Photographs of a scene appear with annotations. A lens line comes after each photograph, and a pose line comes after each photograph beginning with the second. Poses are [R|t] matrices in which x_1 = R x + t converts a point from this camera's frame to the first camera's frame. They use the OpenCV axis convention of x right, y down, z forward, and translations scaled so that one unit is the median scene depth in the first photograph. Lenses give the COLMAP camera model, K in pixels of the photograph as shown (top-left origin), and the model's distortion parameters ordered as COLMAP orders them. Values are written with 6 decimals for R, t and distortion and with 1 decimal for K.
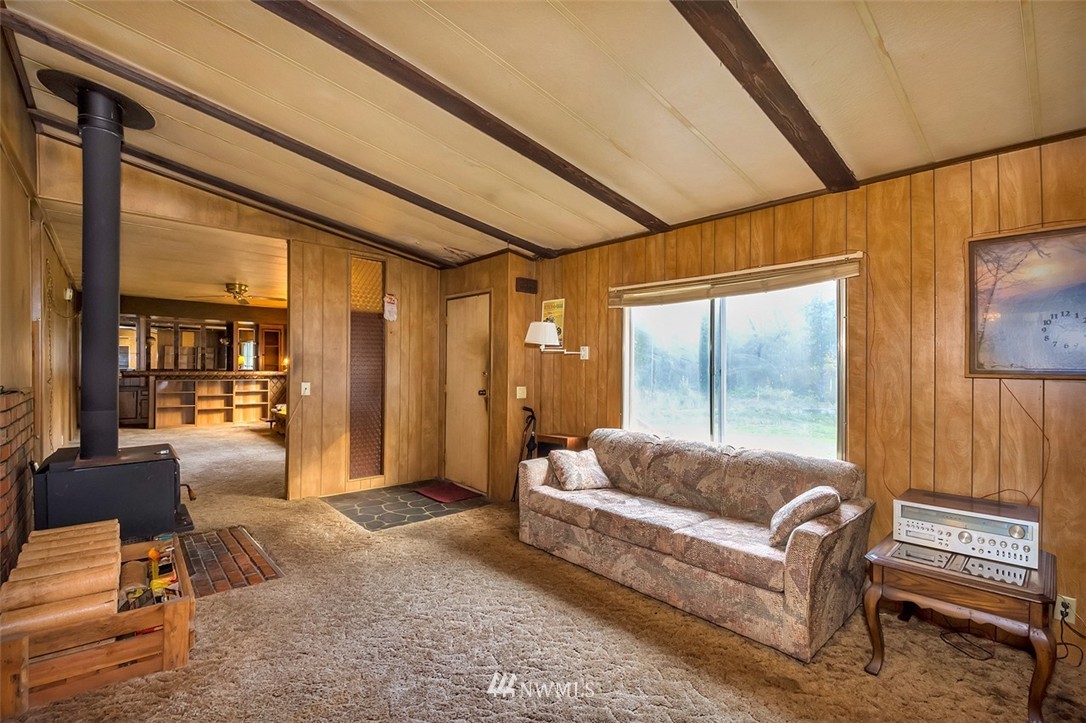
lens RADIAL K [[473.0, 0, 547.7], [0, 473.0, 357.4], [0, 0, 1]] dist [0.002253, -0.009122]
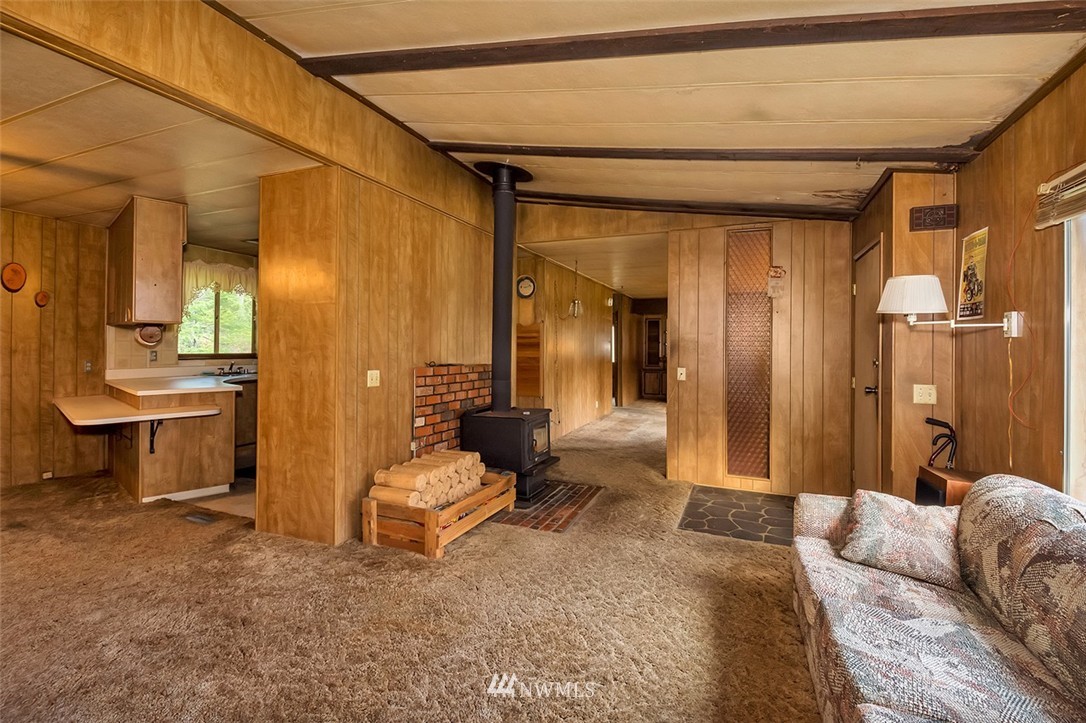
lens RADIAL K [[484.6, 0, 543.4], [0, 484.6, 349.2], [0, 0, 1]] dist [0.001931, -0.015470]
pose [[0.424231, -0.005955, -0.905534, 0.301730], [0.010645, 0.999942, -0.001589, 0.011780], [0.905491, -0.008965, 0.424270, 0.286507]]
